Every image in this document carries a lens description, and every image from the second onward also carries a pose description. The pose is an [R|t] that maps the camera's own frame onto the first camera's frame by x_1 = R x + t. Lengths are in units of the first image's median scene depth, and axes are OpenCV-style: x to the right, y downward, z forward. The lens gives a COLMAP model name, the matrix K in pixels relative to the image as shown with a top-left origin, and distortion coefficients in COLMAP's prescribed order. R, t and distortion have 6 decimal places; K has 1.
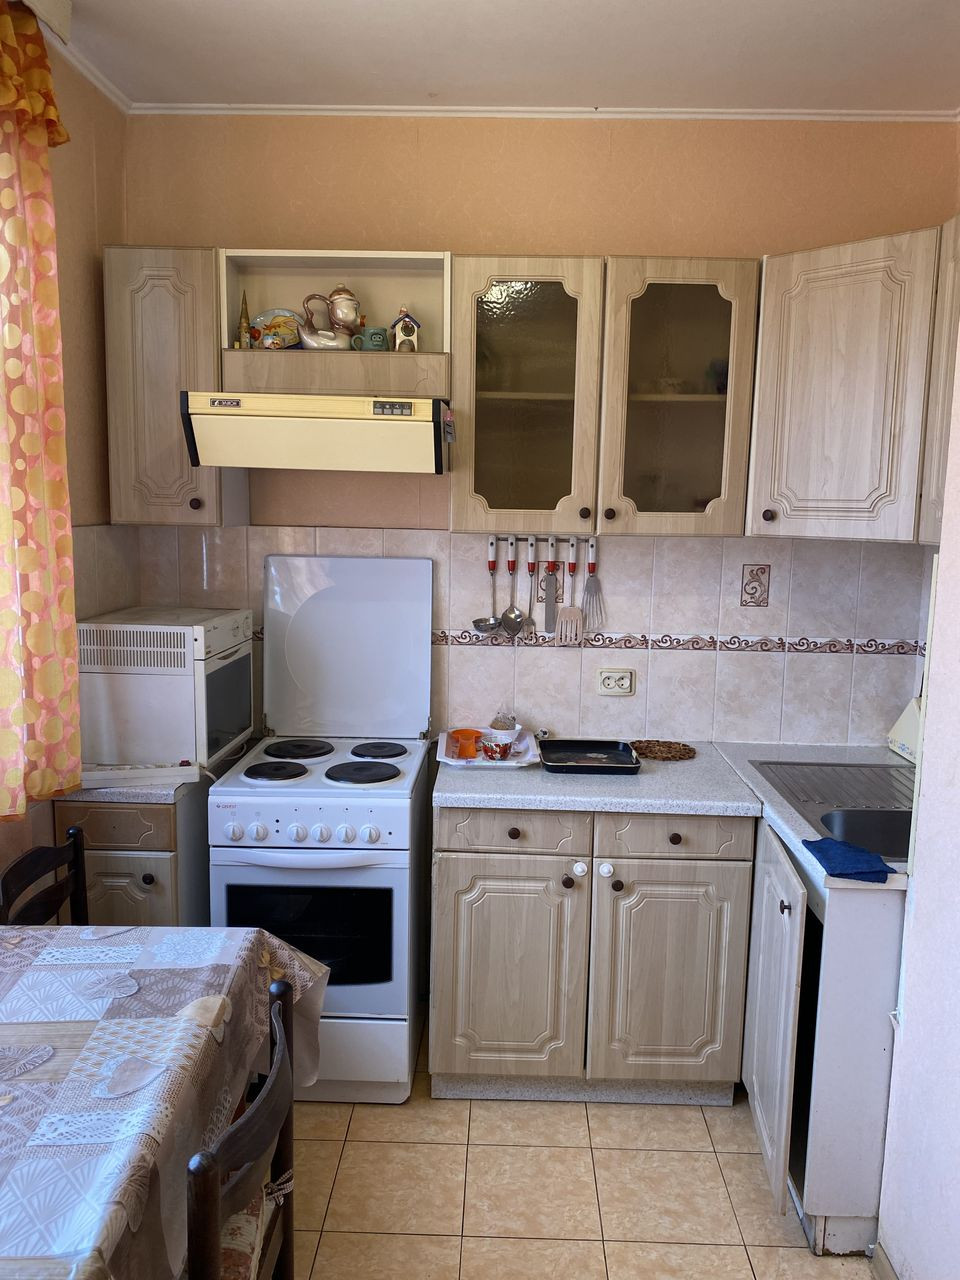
lens RADIAL K [[969.1, 0, 491.5], [0, 969.1, 636.4], [0, 0, 1]] dist [0.049474, -0.078703]
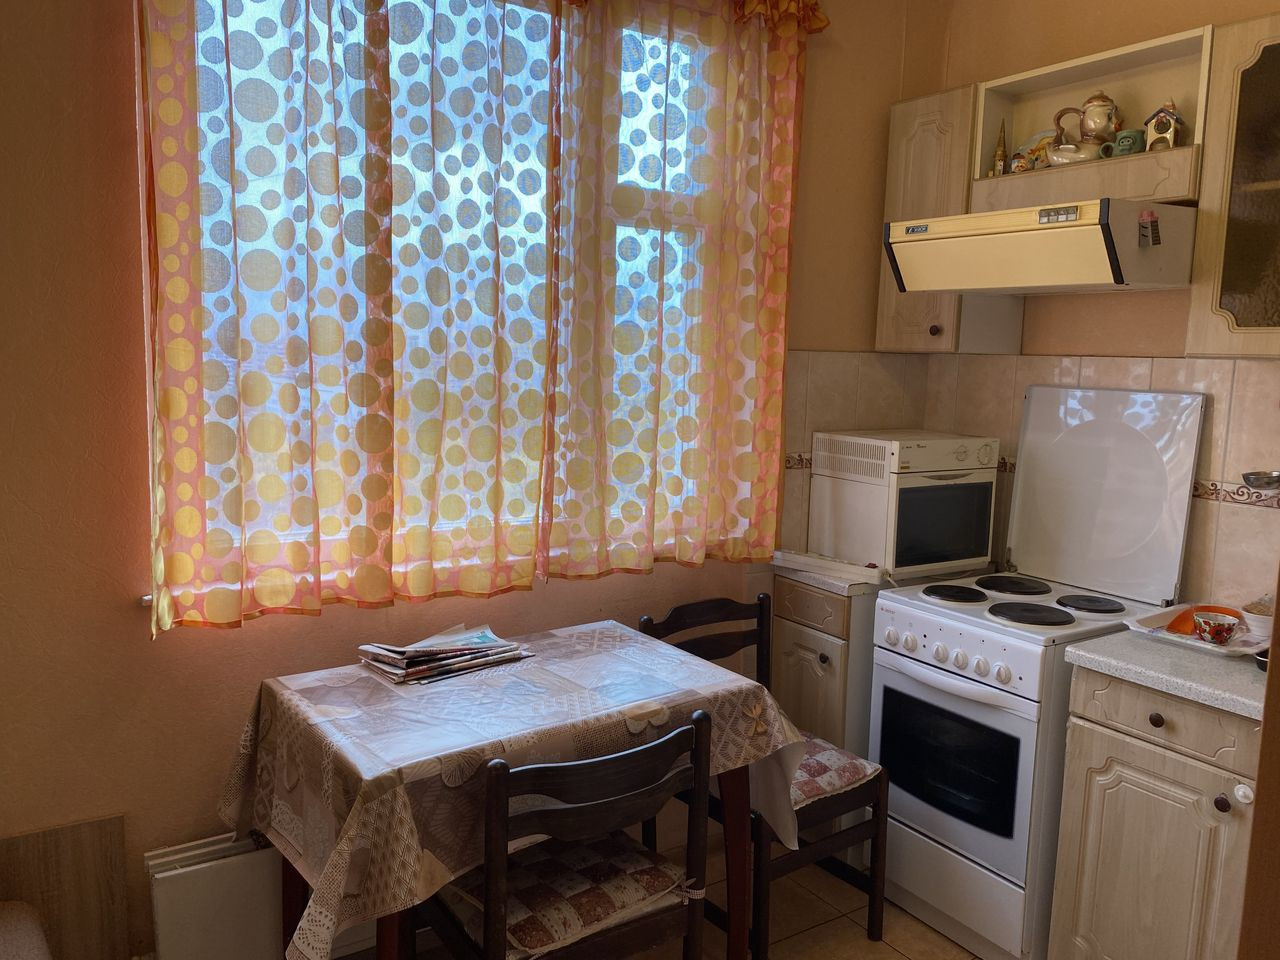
lens RADIAL K [[969.1, 0, 643.0], [0, 969.1, 477.1], [0, 0, 1]] dist [0.049474, -0.078703]
pose [[0.566340, 0.100330, -0.818042, 0.421939], [-0.128795, 0.991142, 0.032394, 0.029528], [0.814046, 0.087014, 0.574245, 0.157721]]
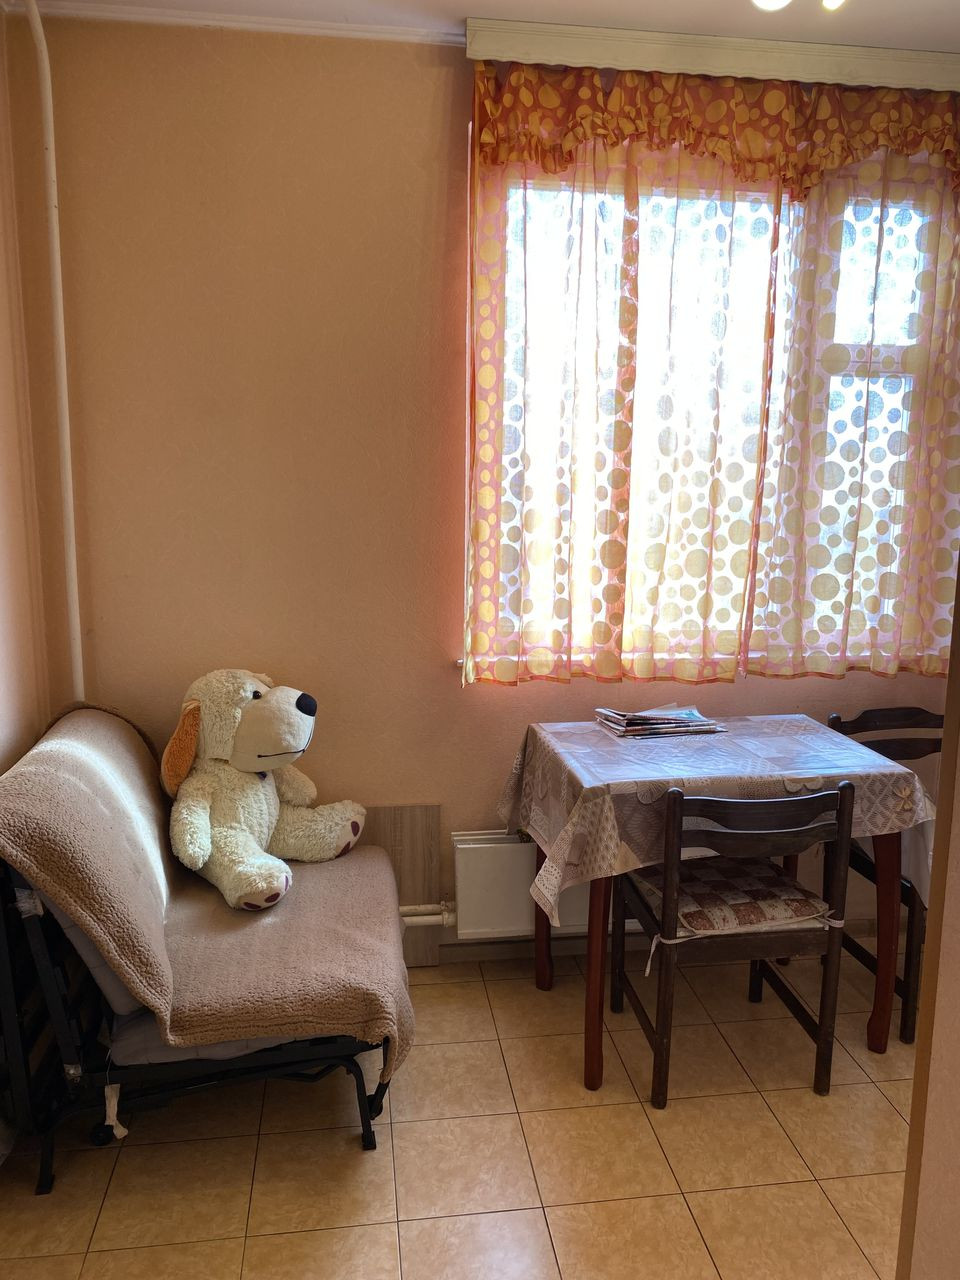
lens RADIAL K [[969.1, 0, 481.9], [0, 969.1, 639.1], [0, 0, 1]] dist [0.049474, -0.078703]
pose [[0.147845, 0.159689, -0.976033, 0.697587], [-0.142443, 0.980028, 0.138766, 0.011523], [0.978699, 0.118513, 0.167639, 0.119911]]
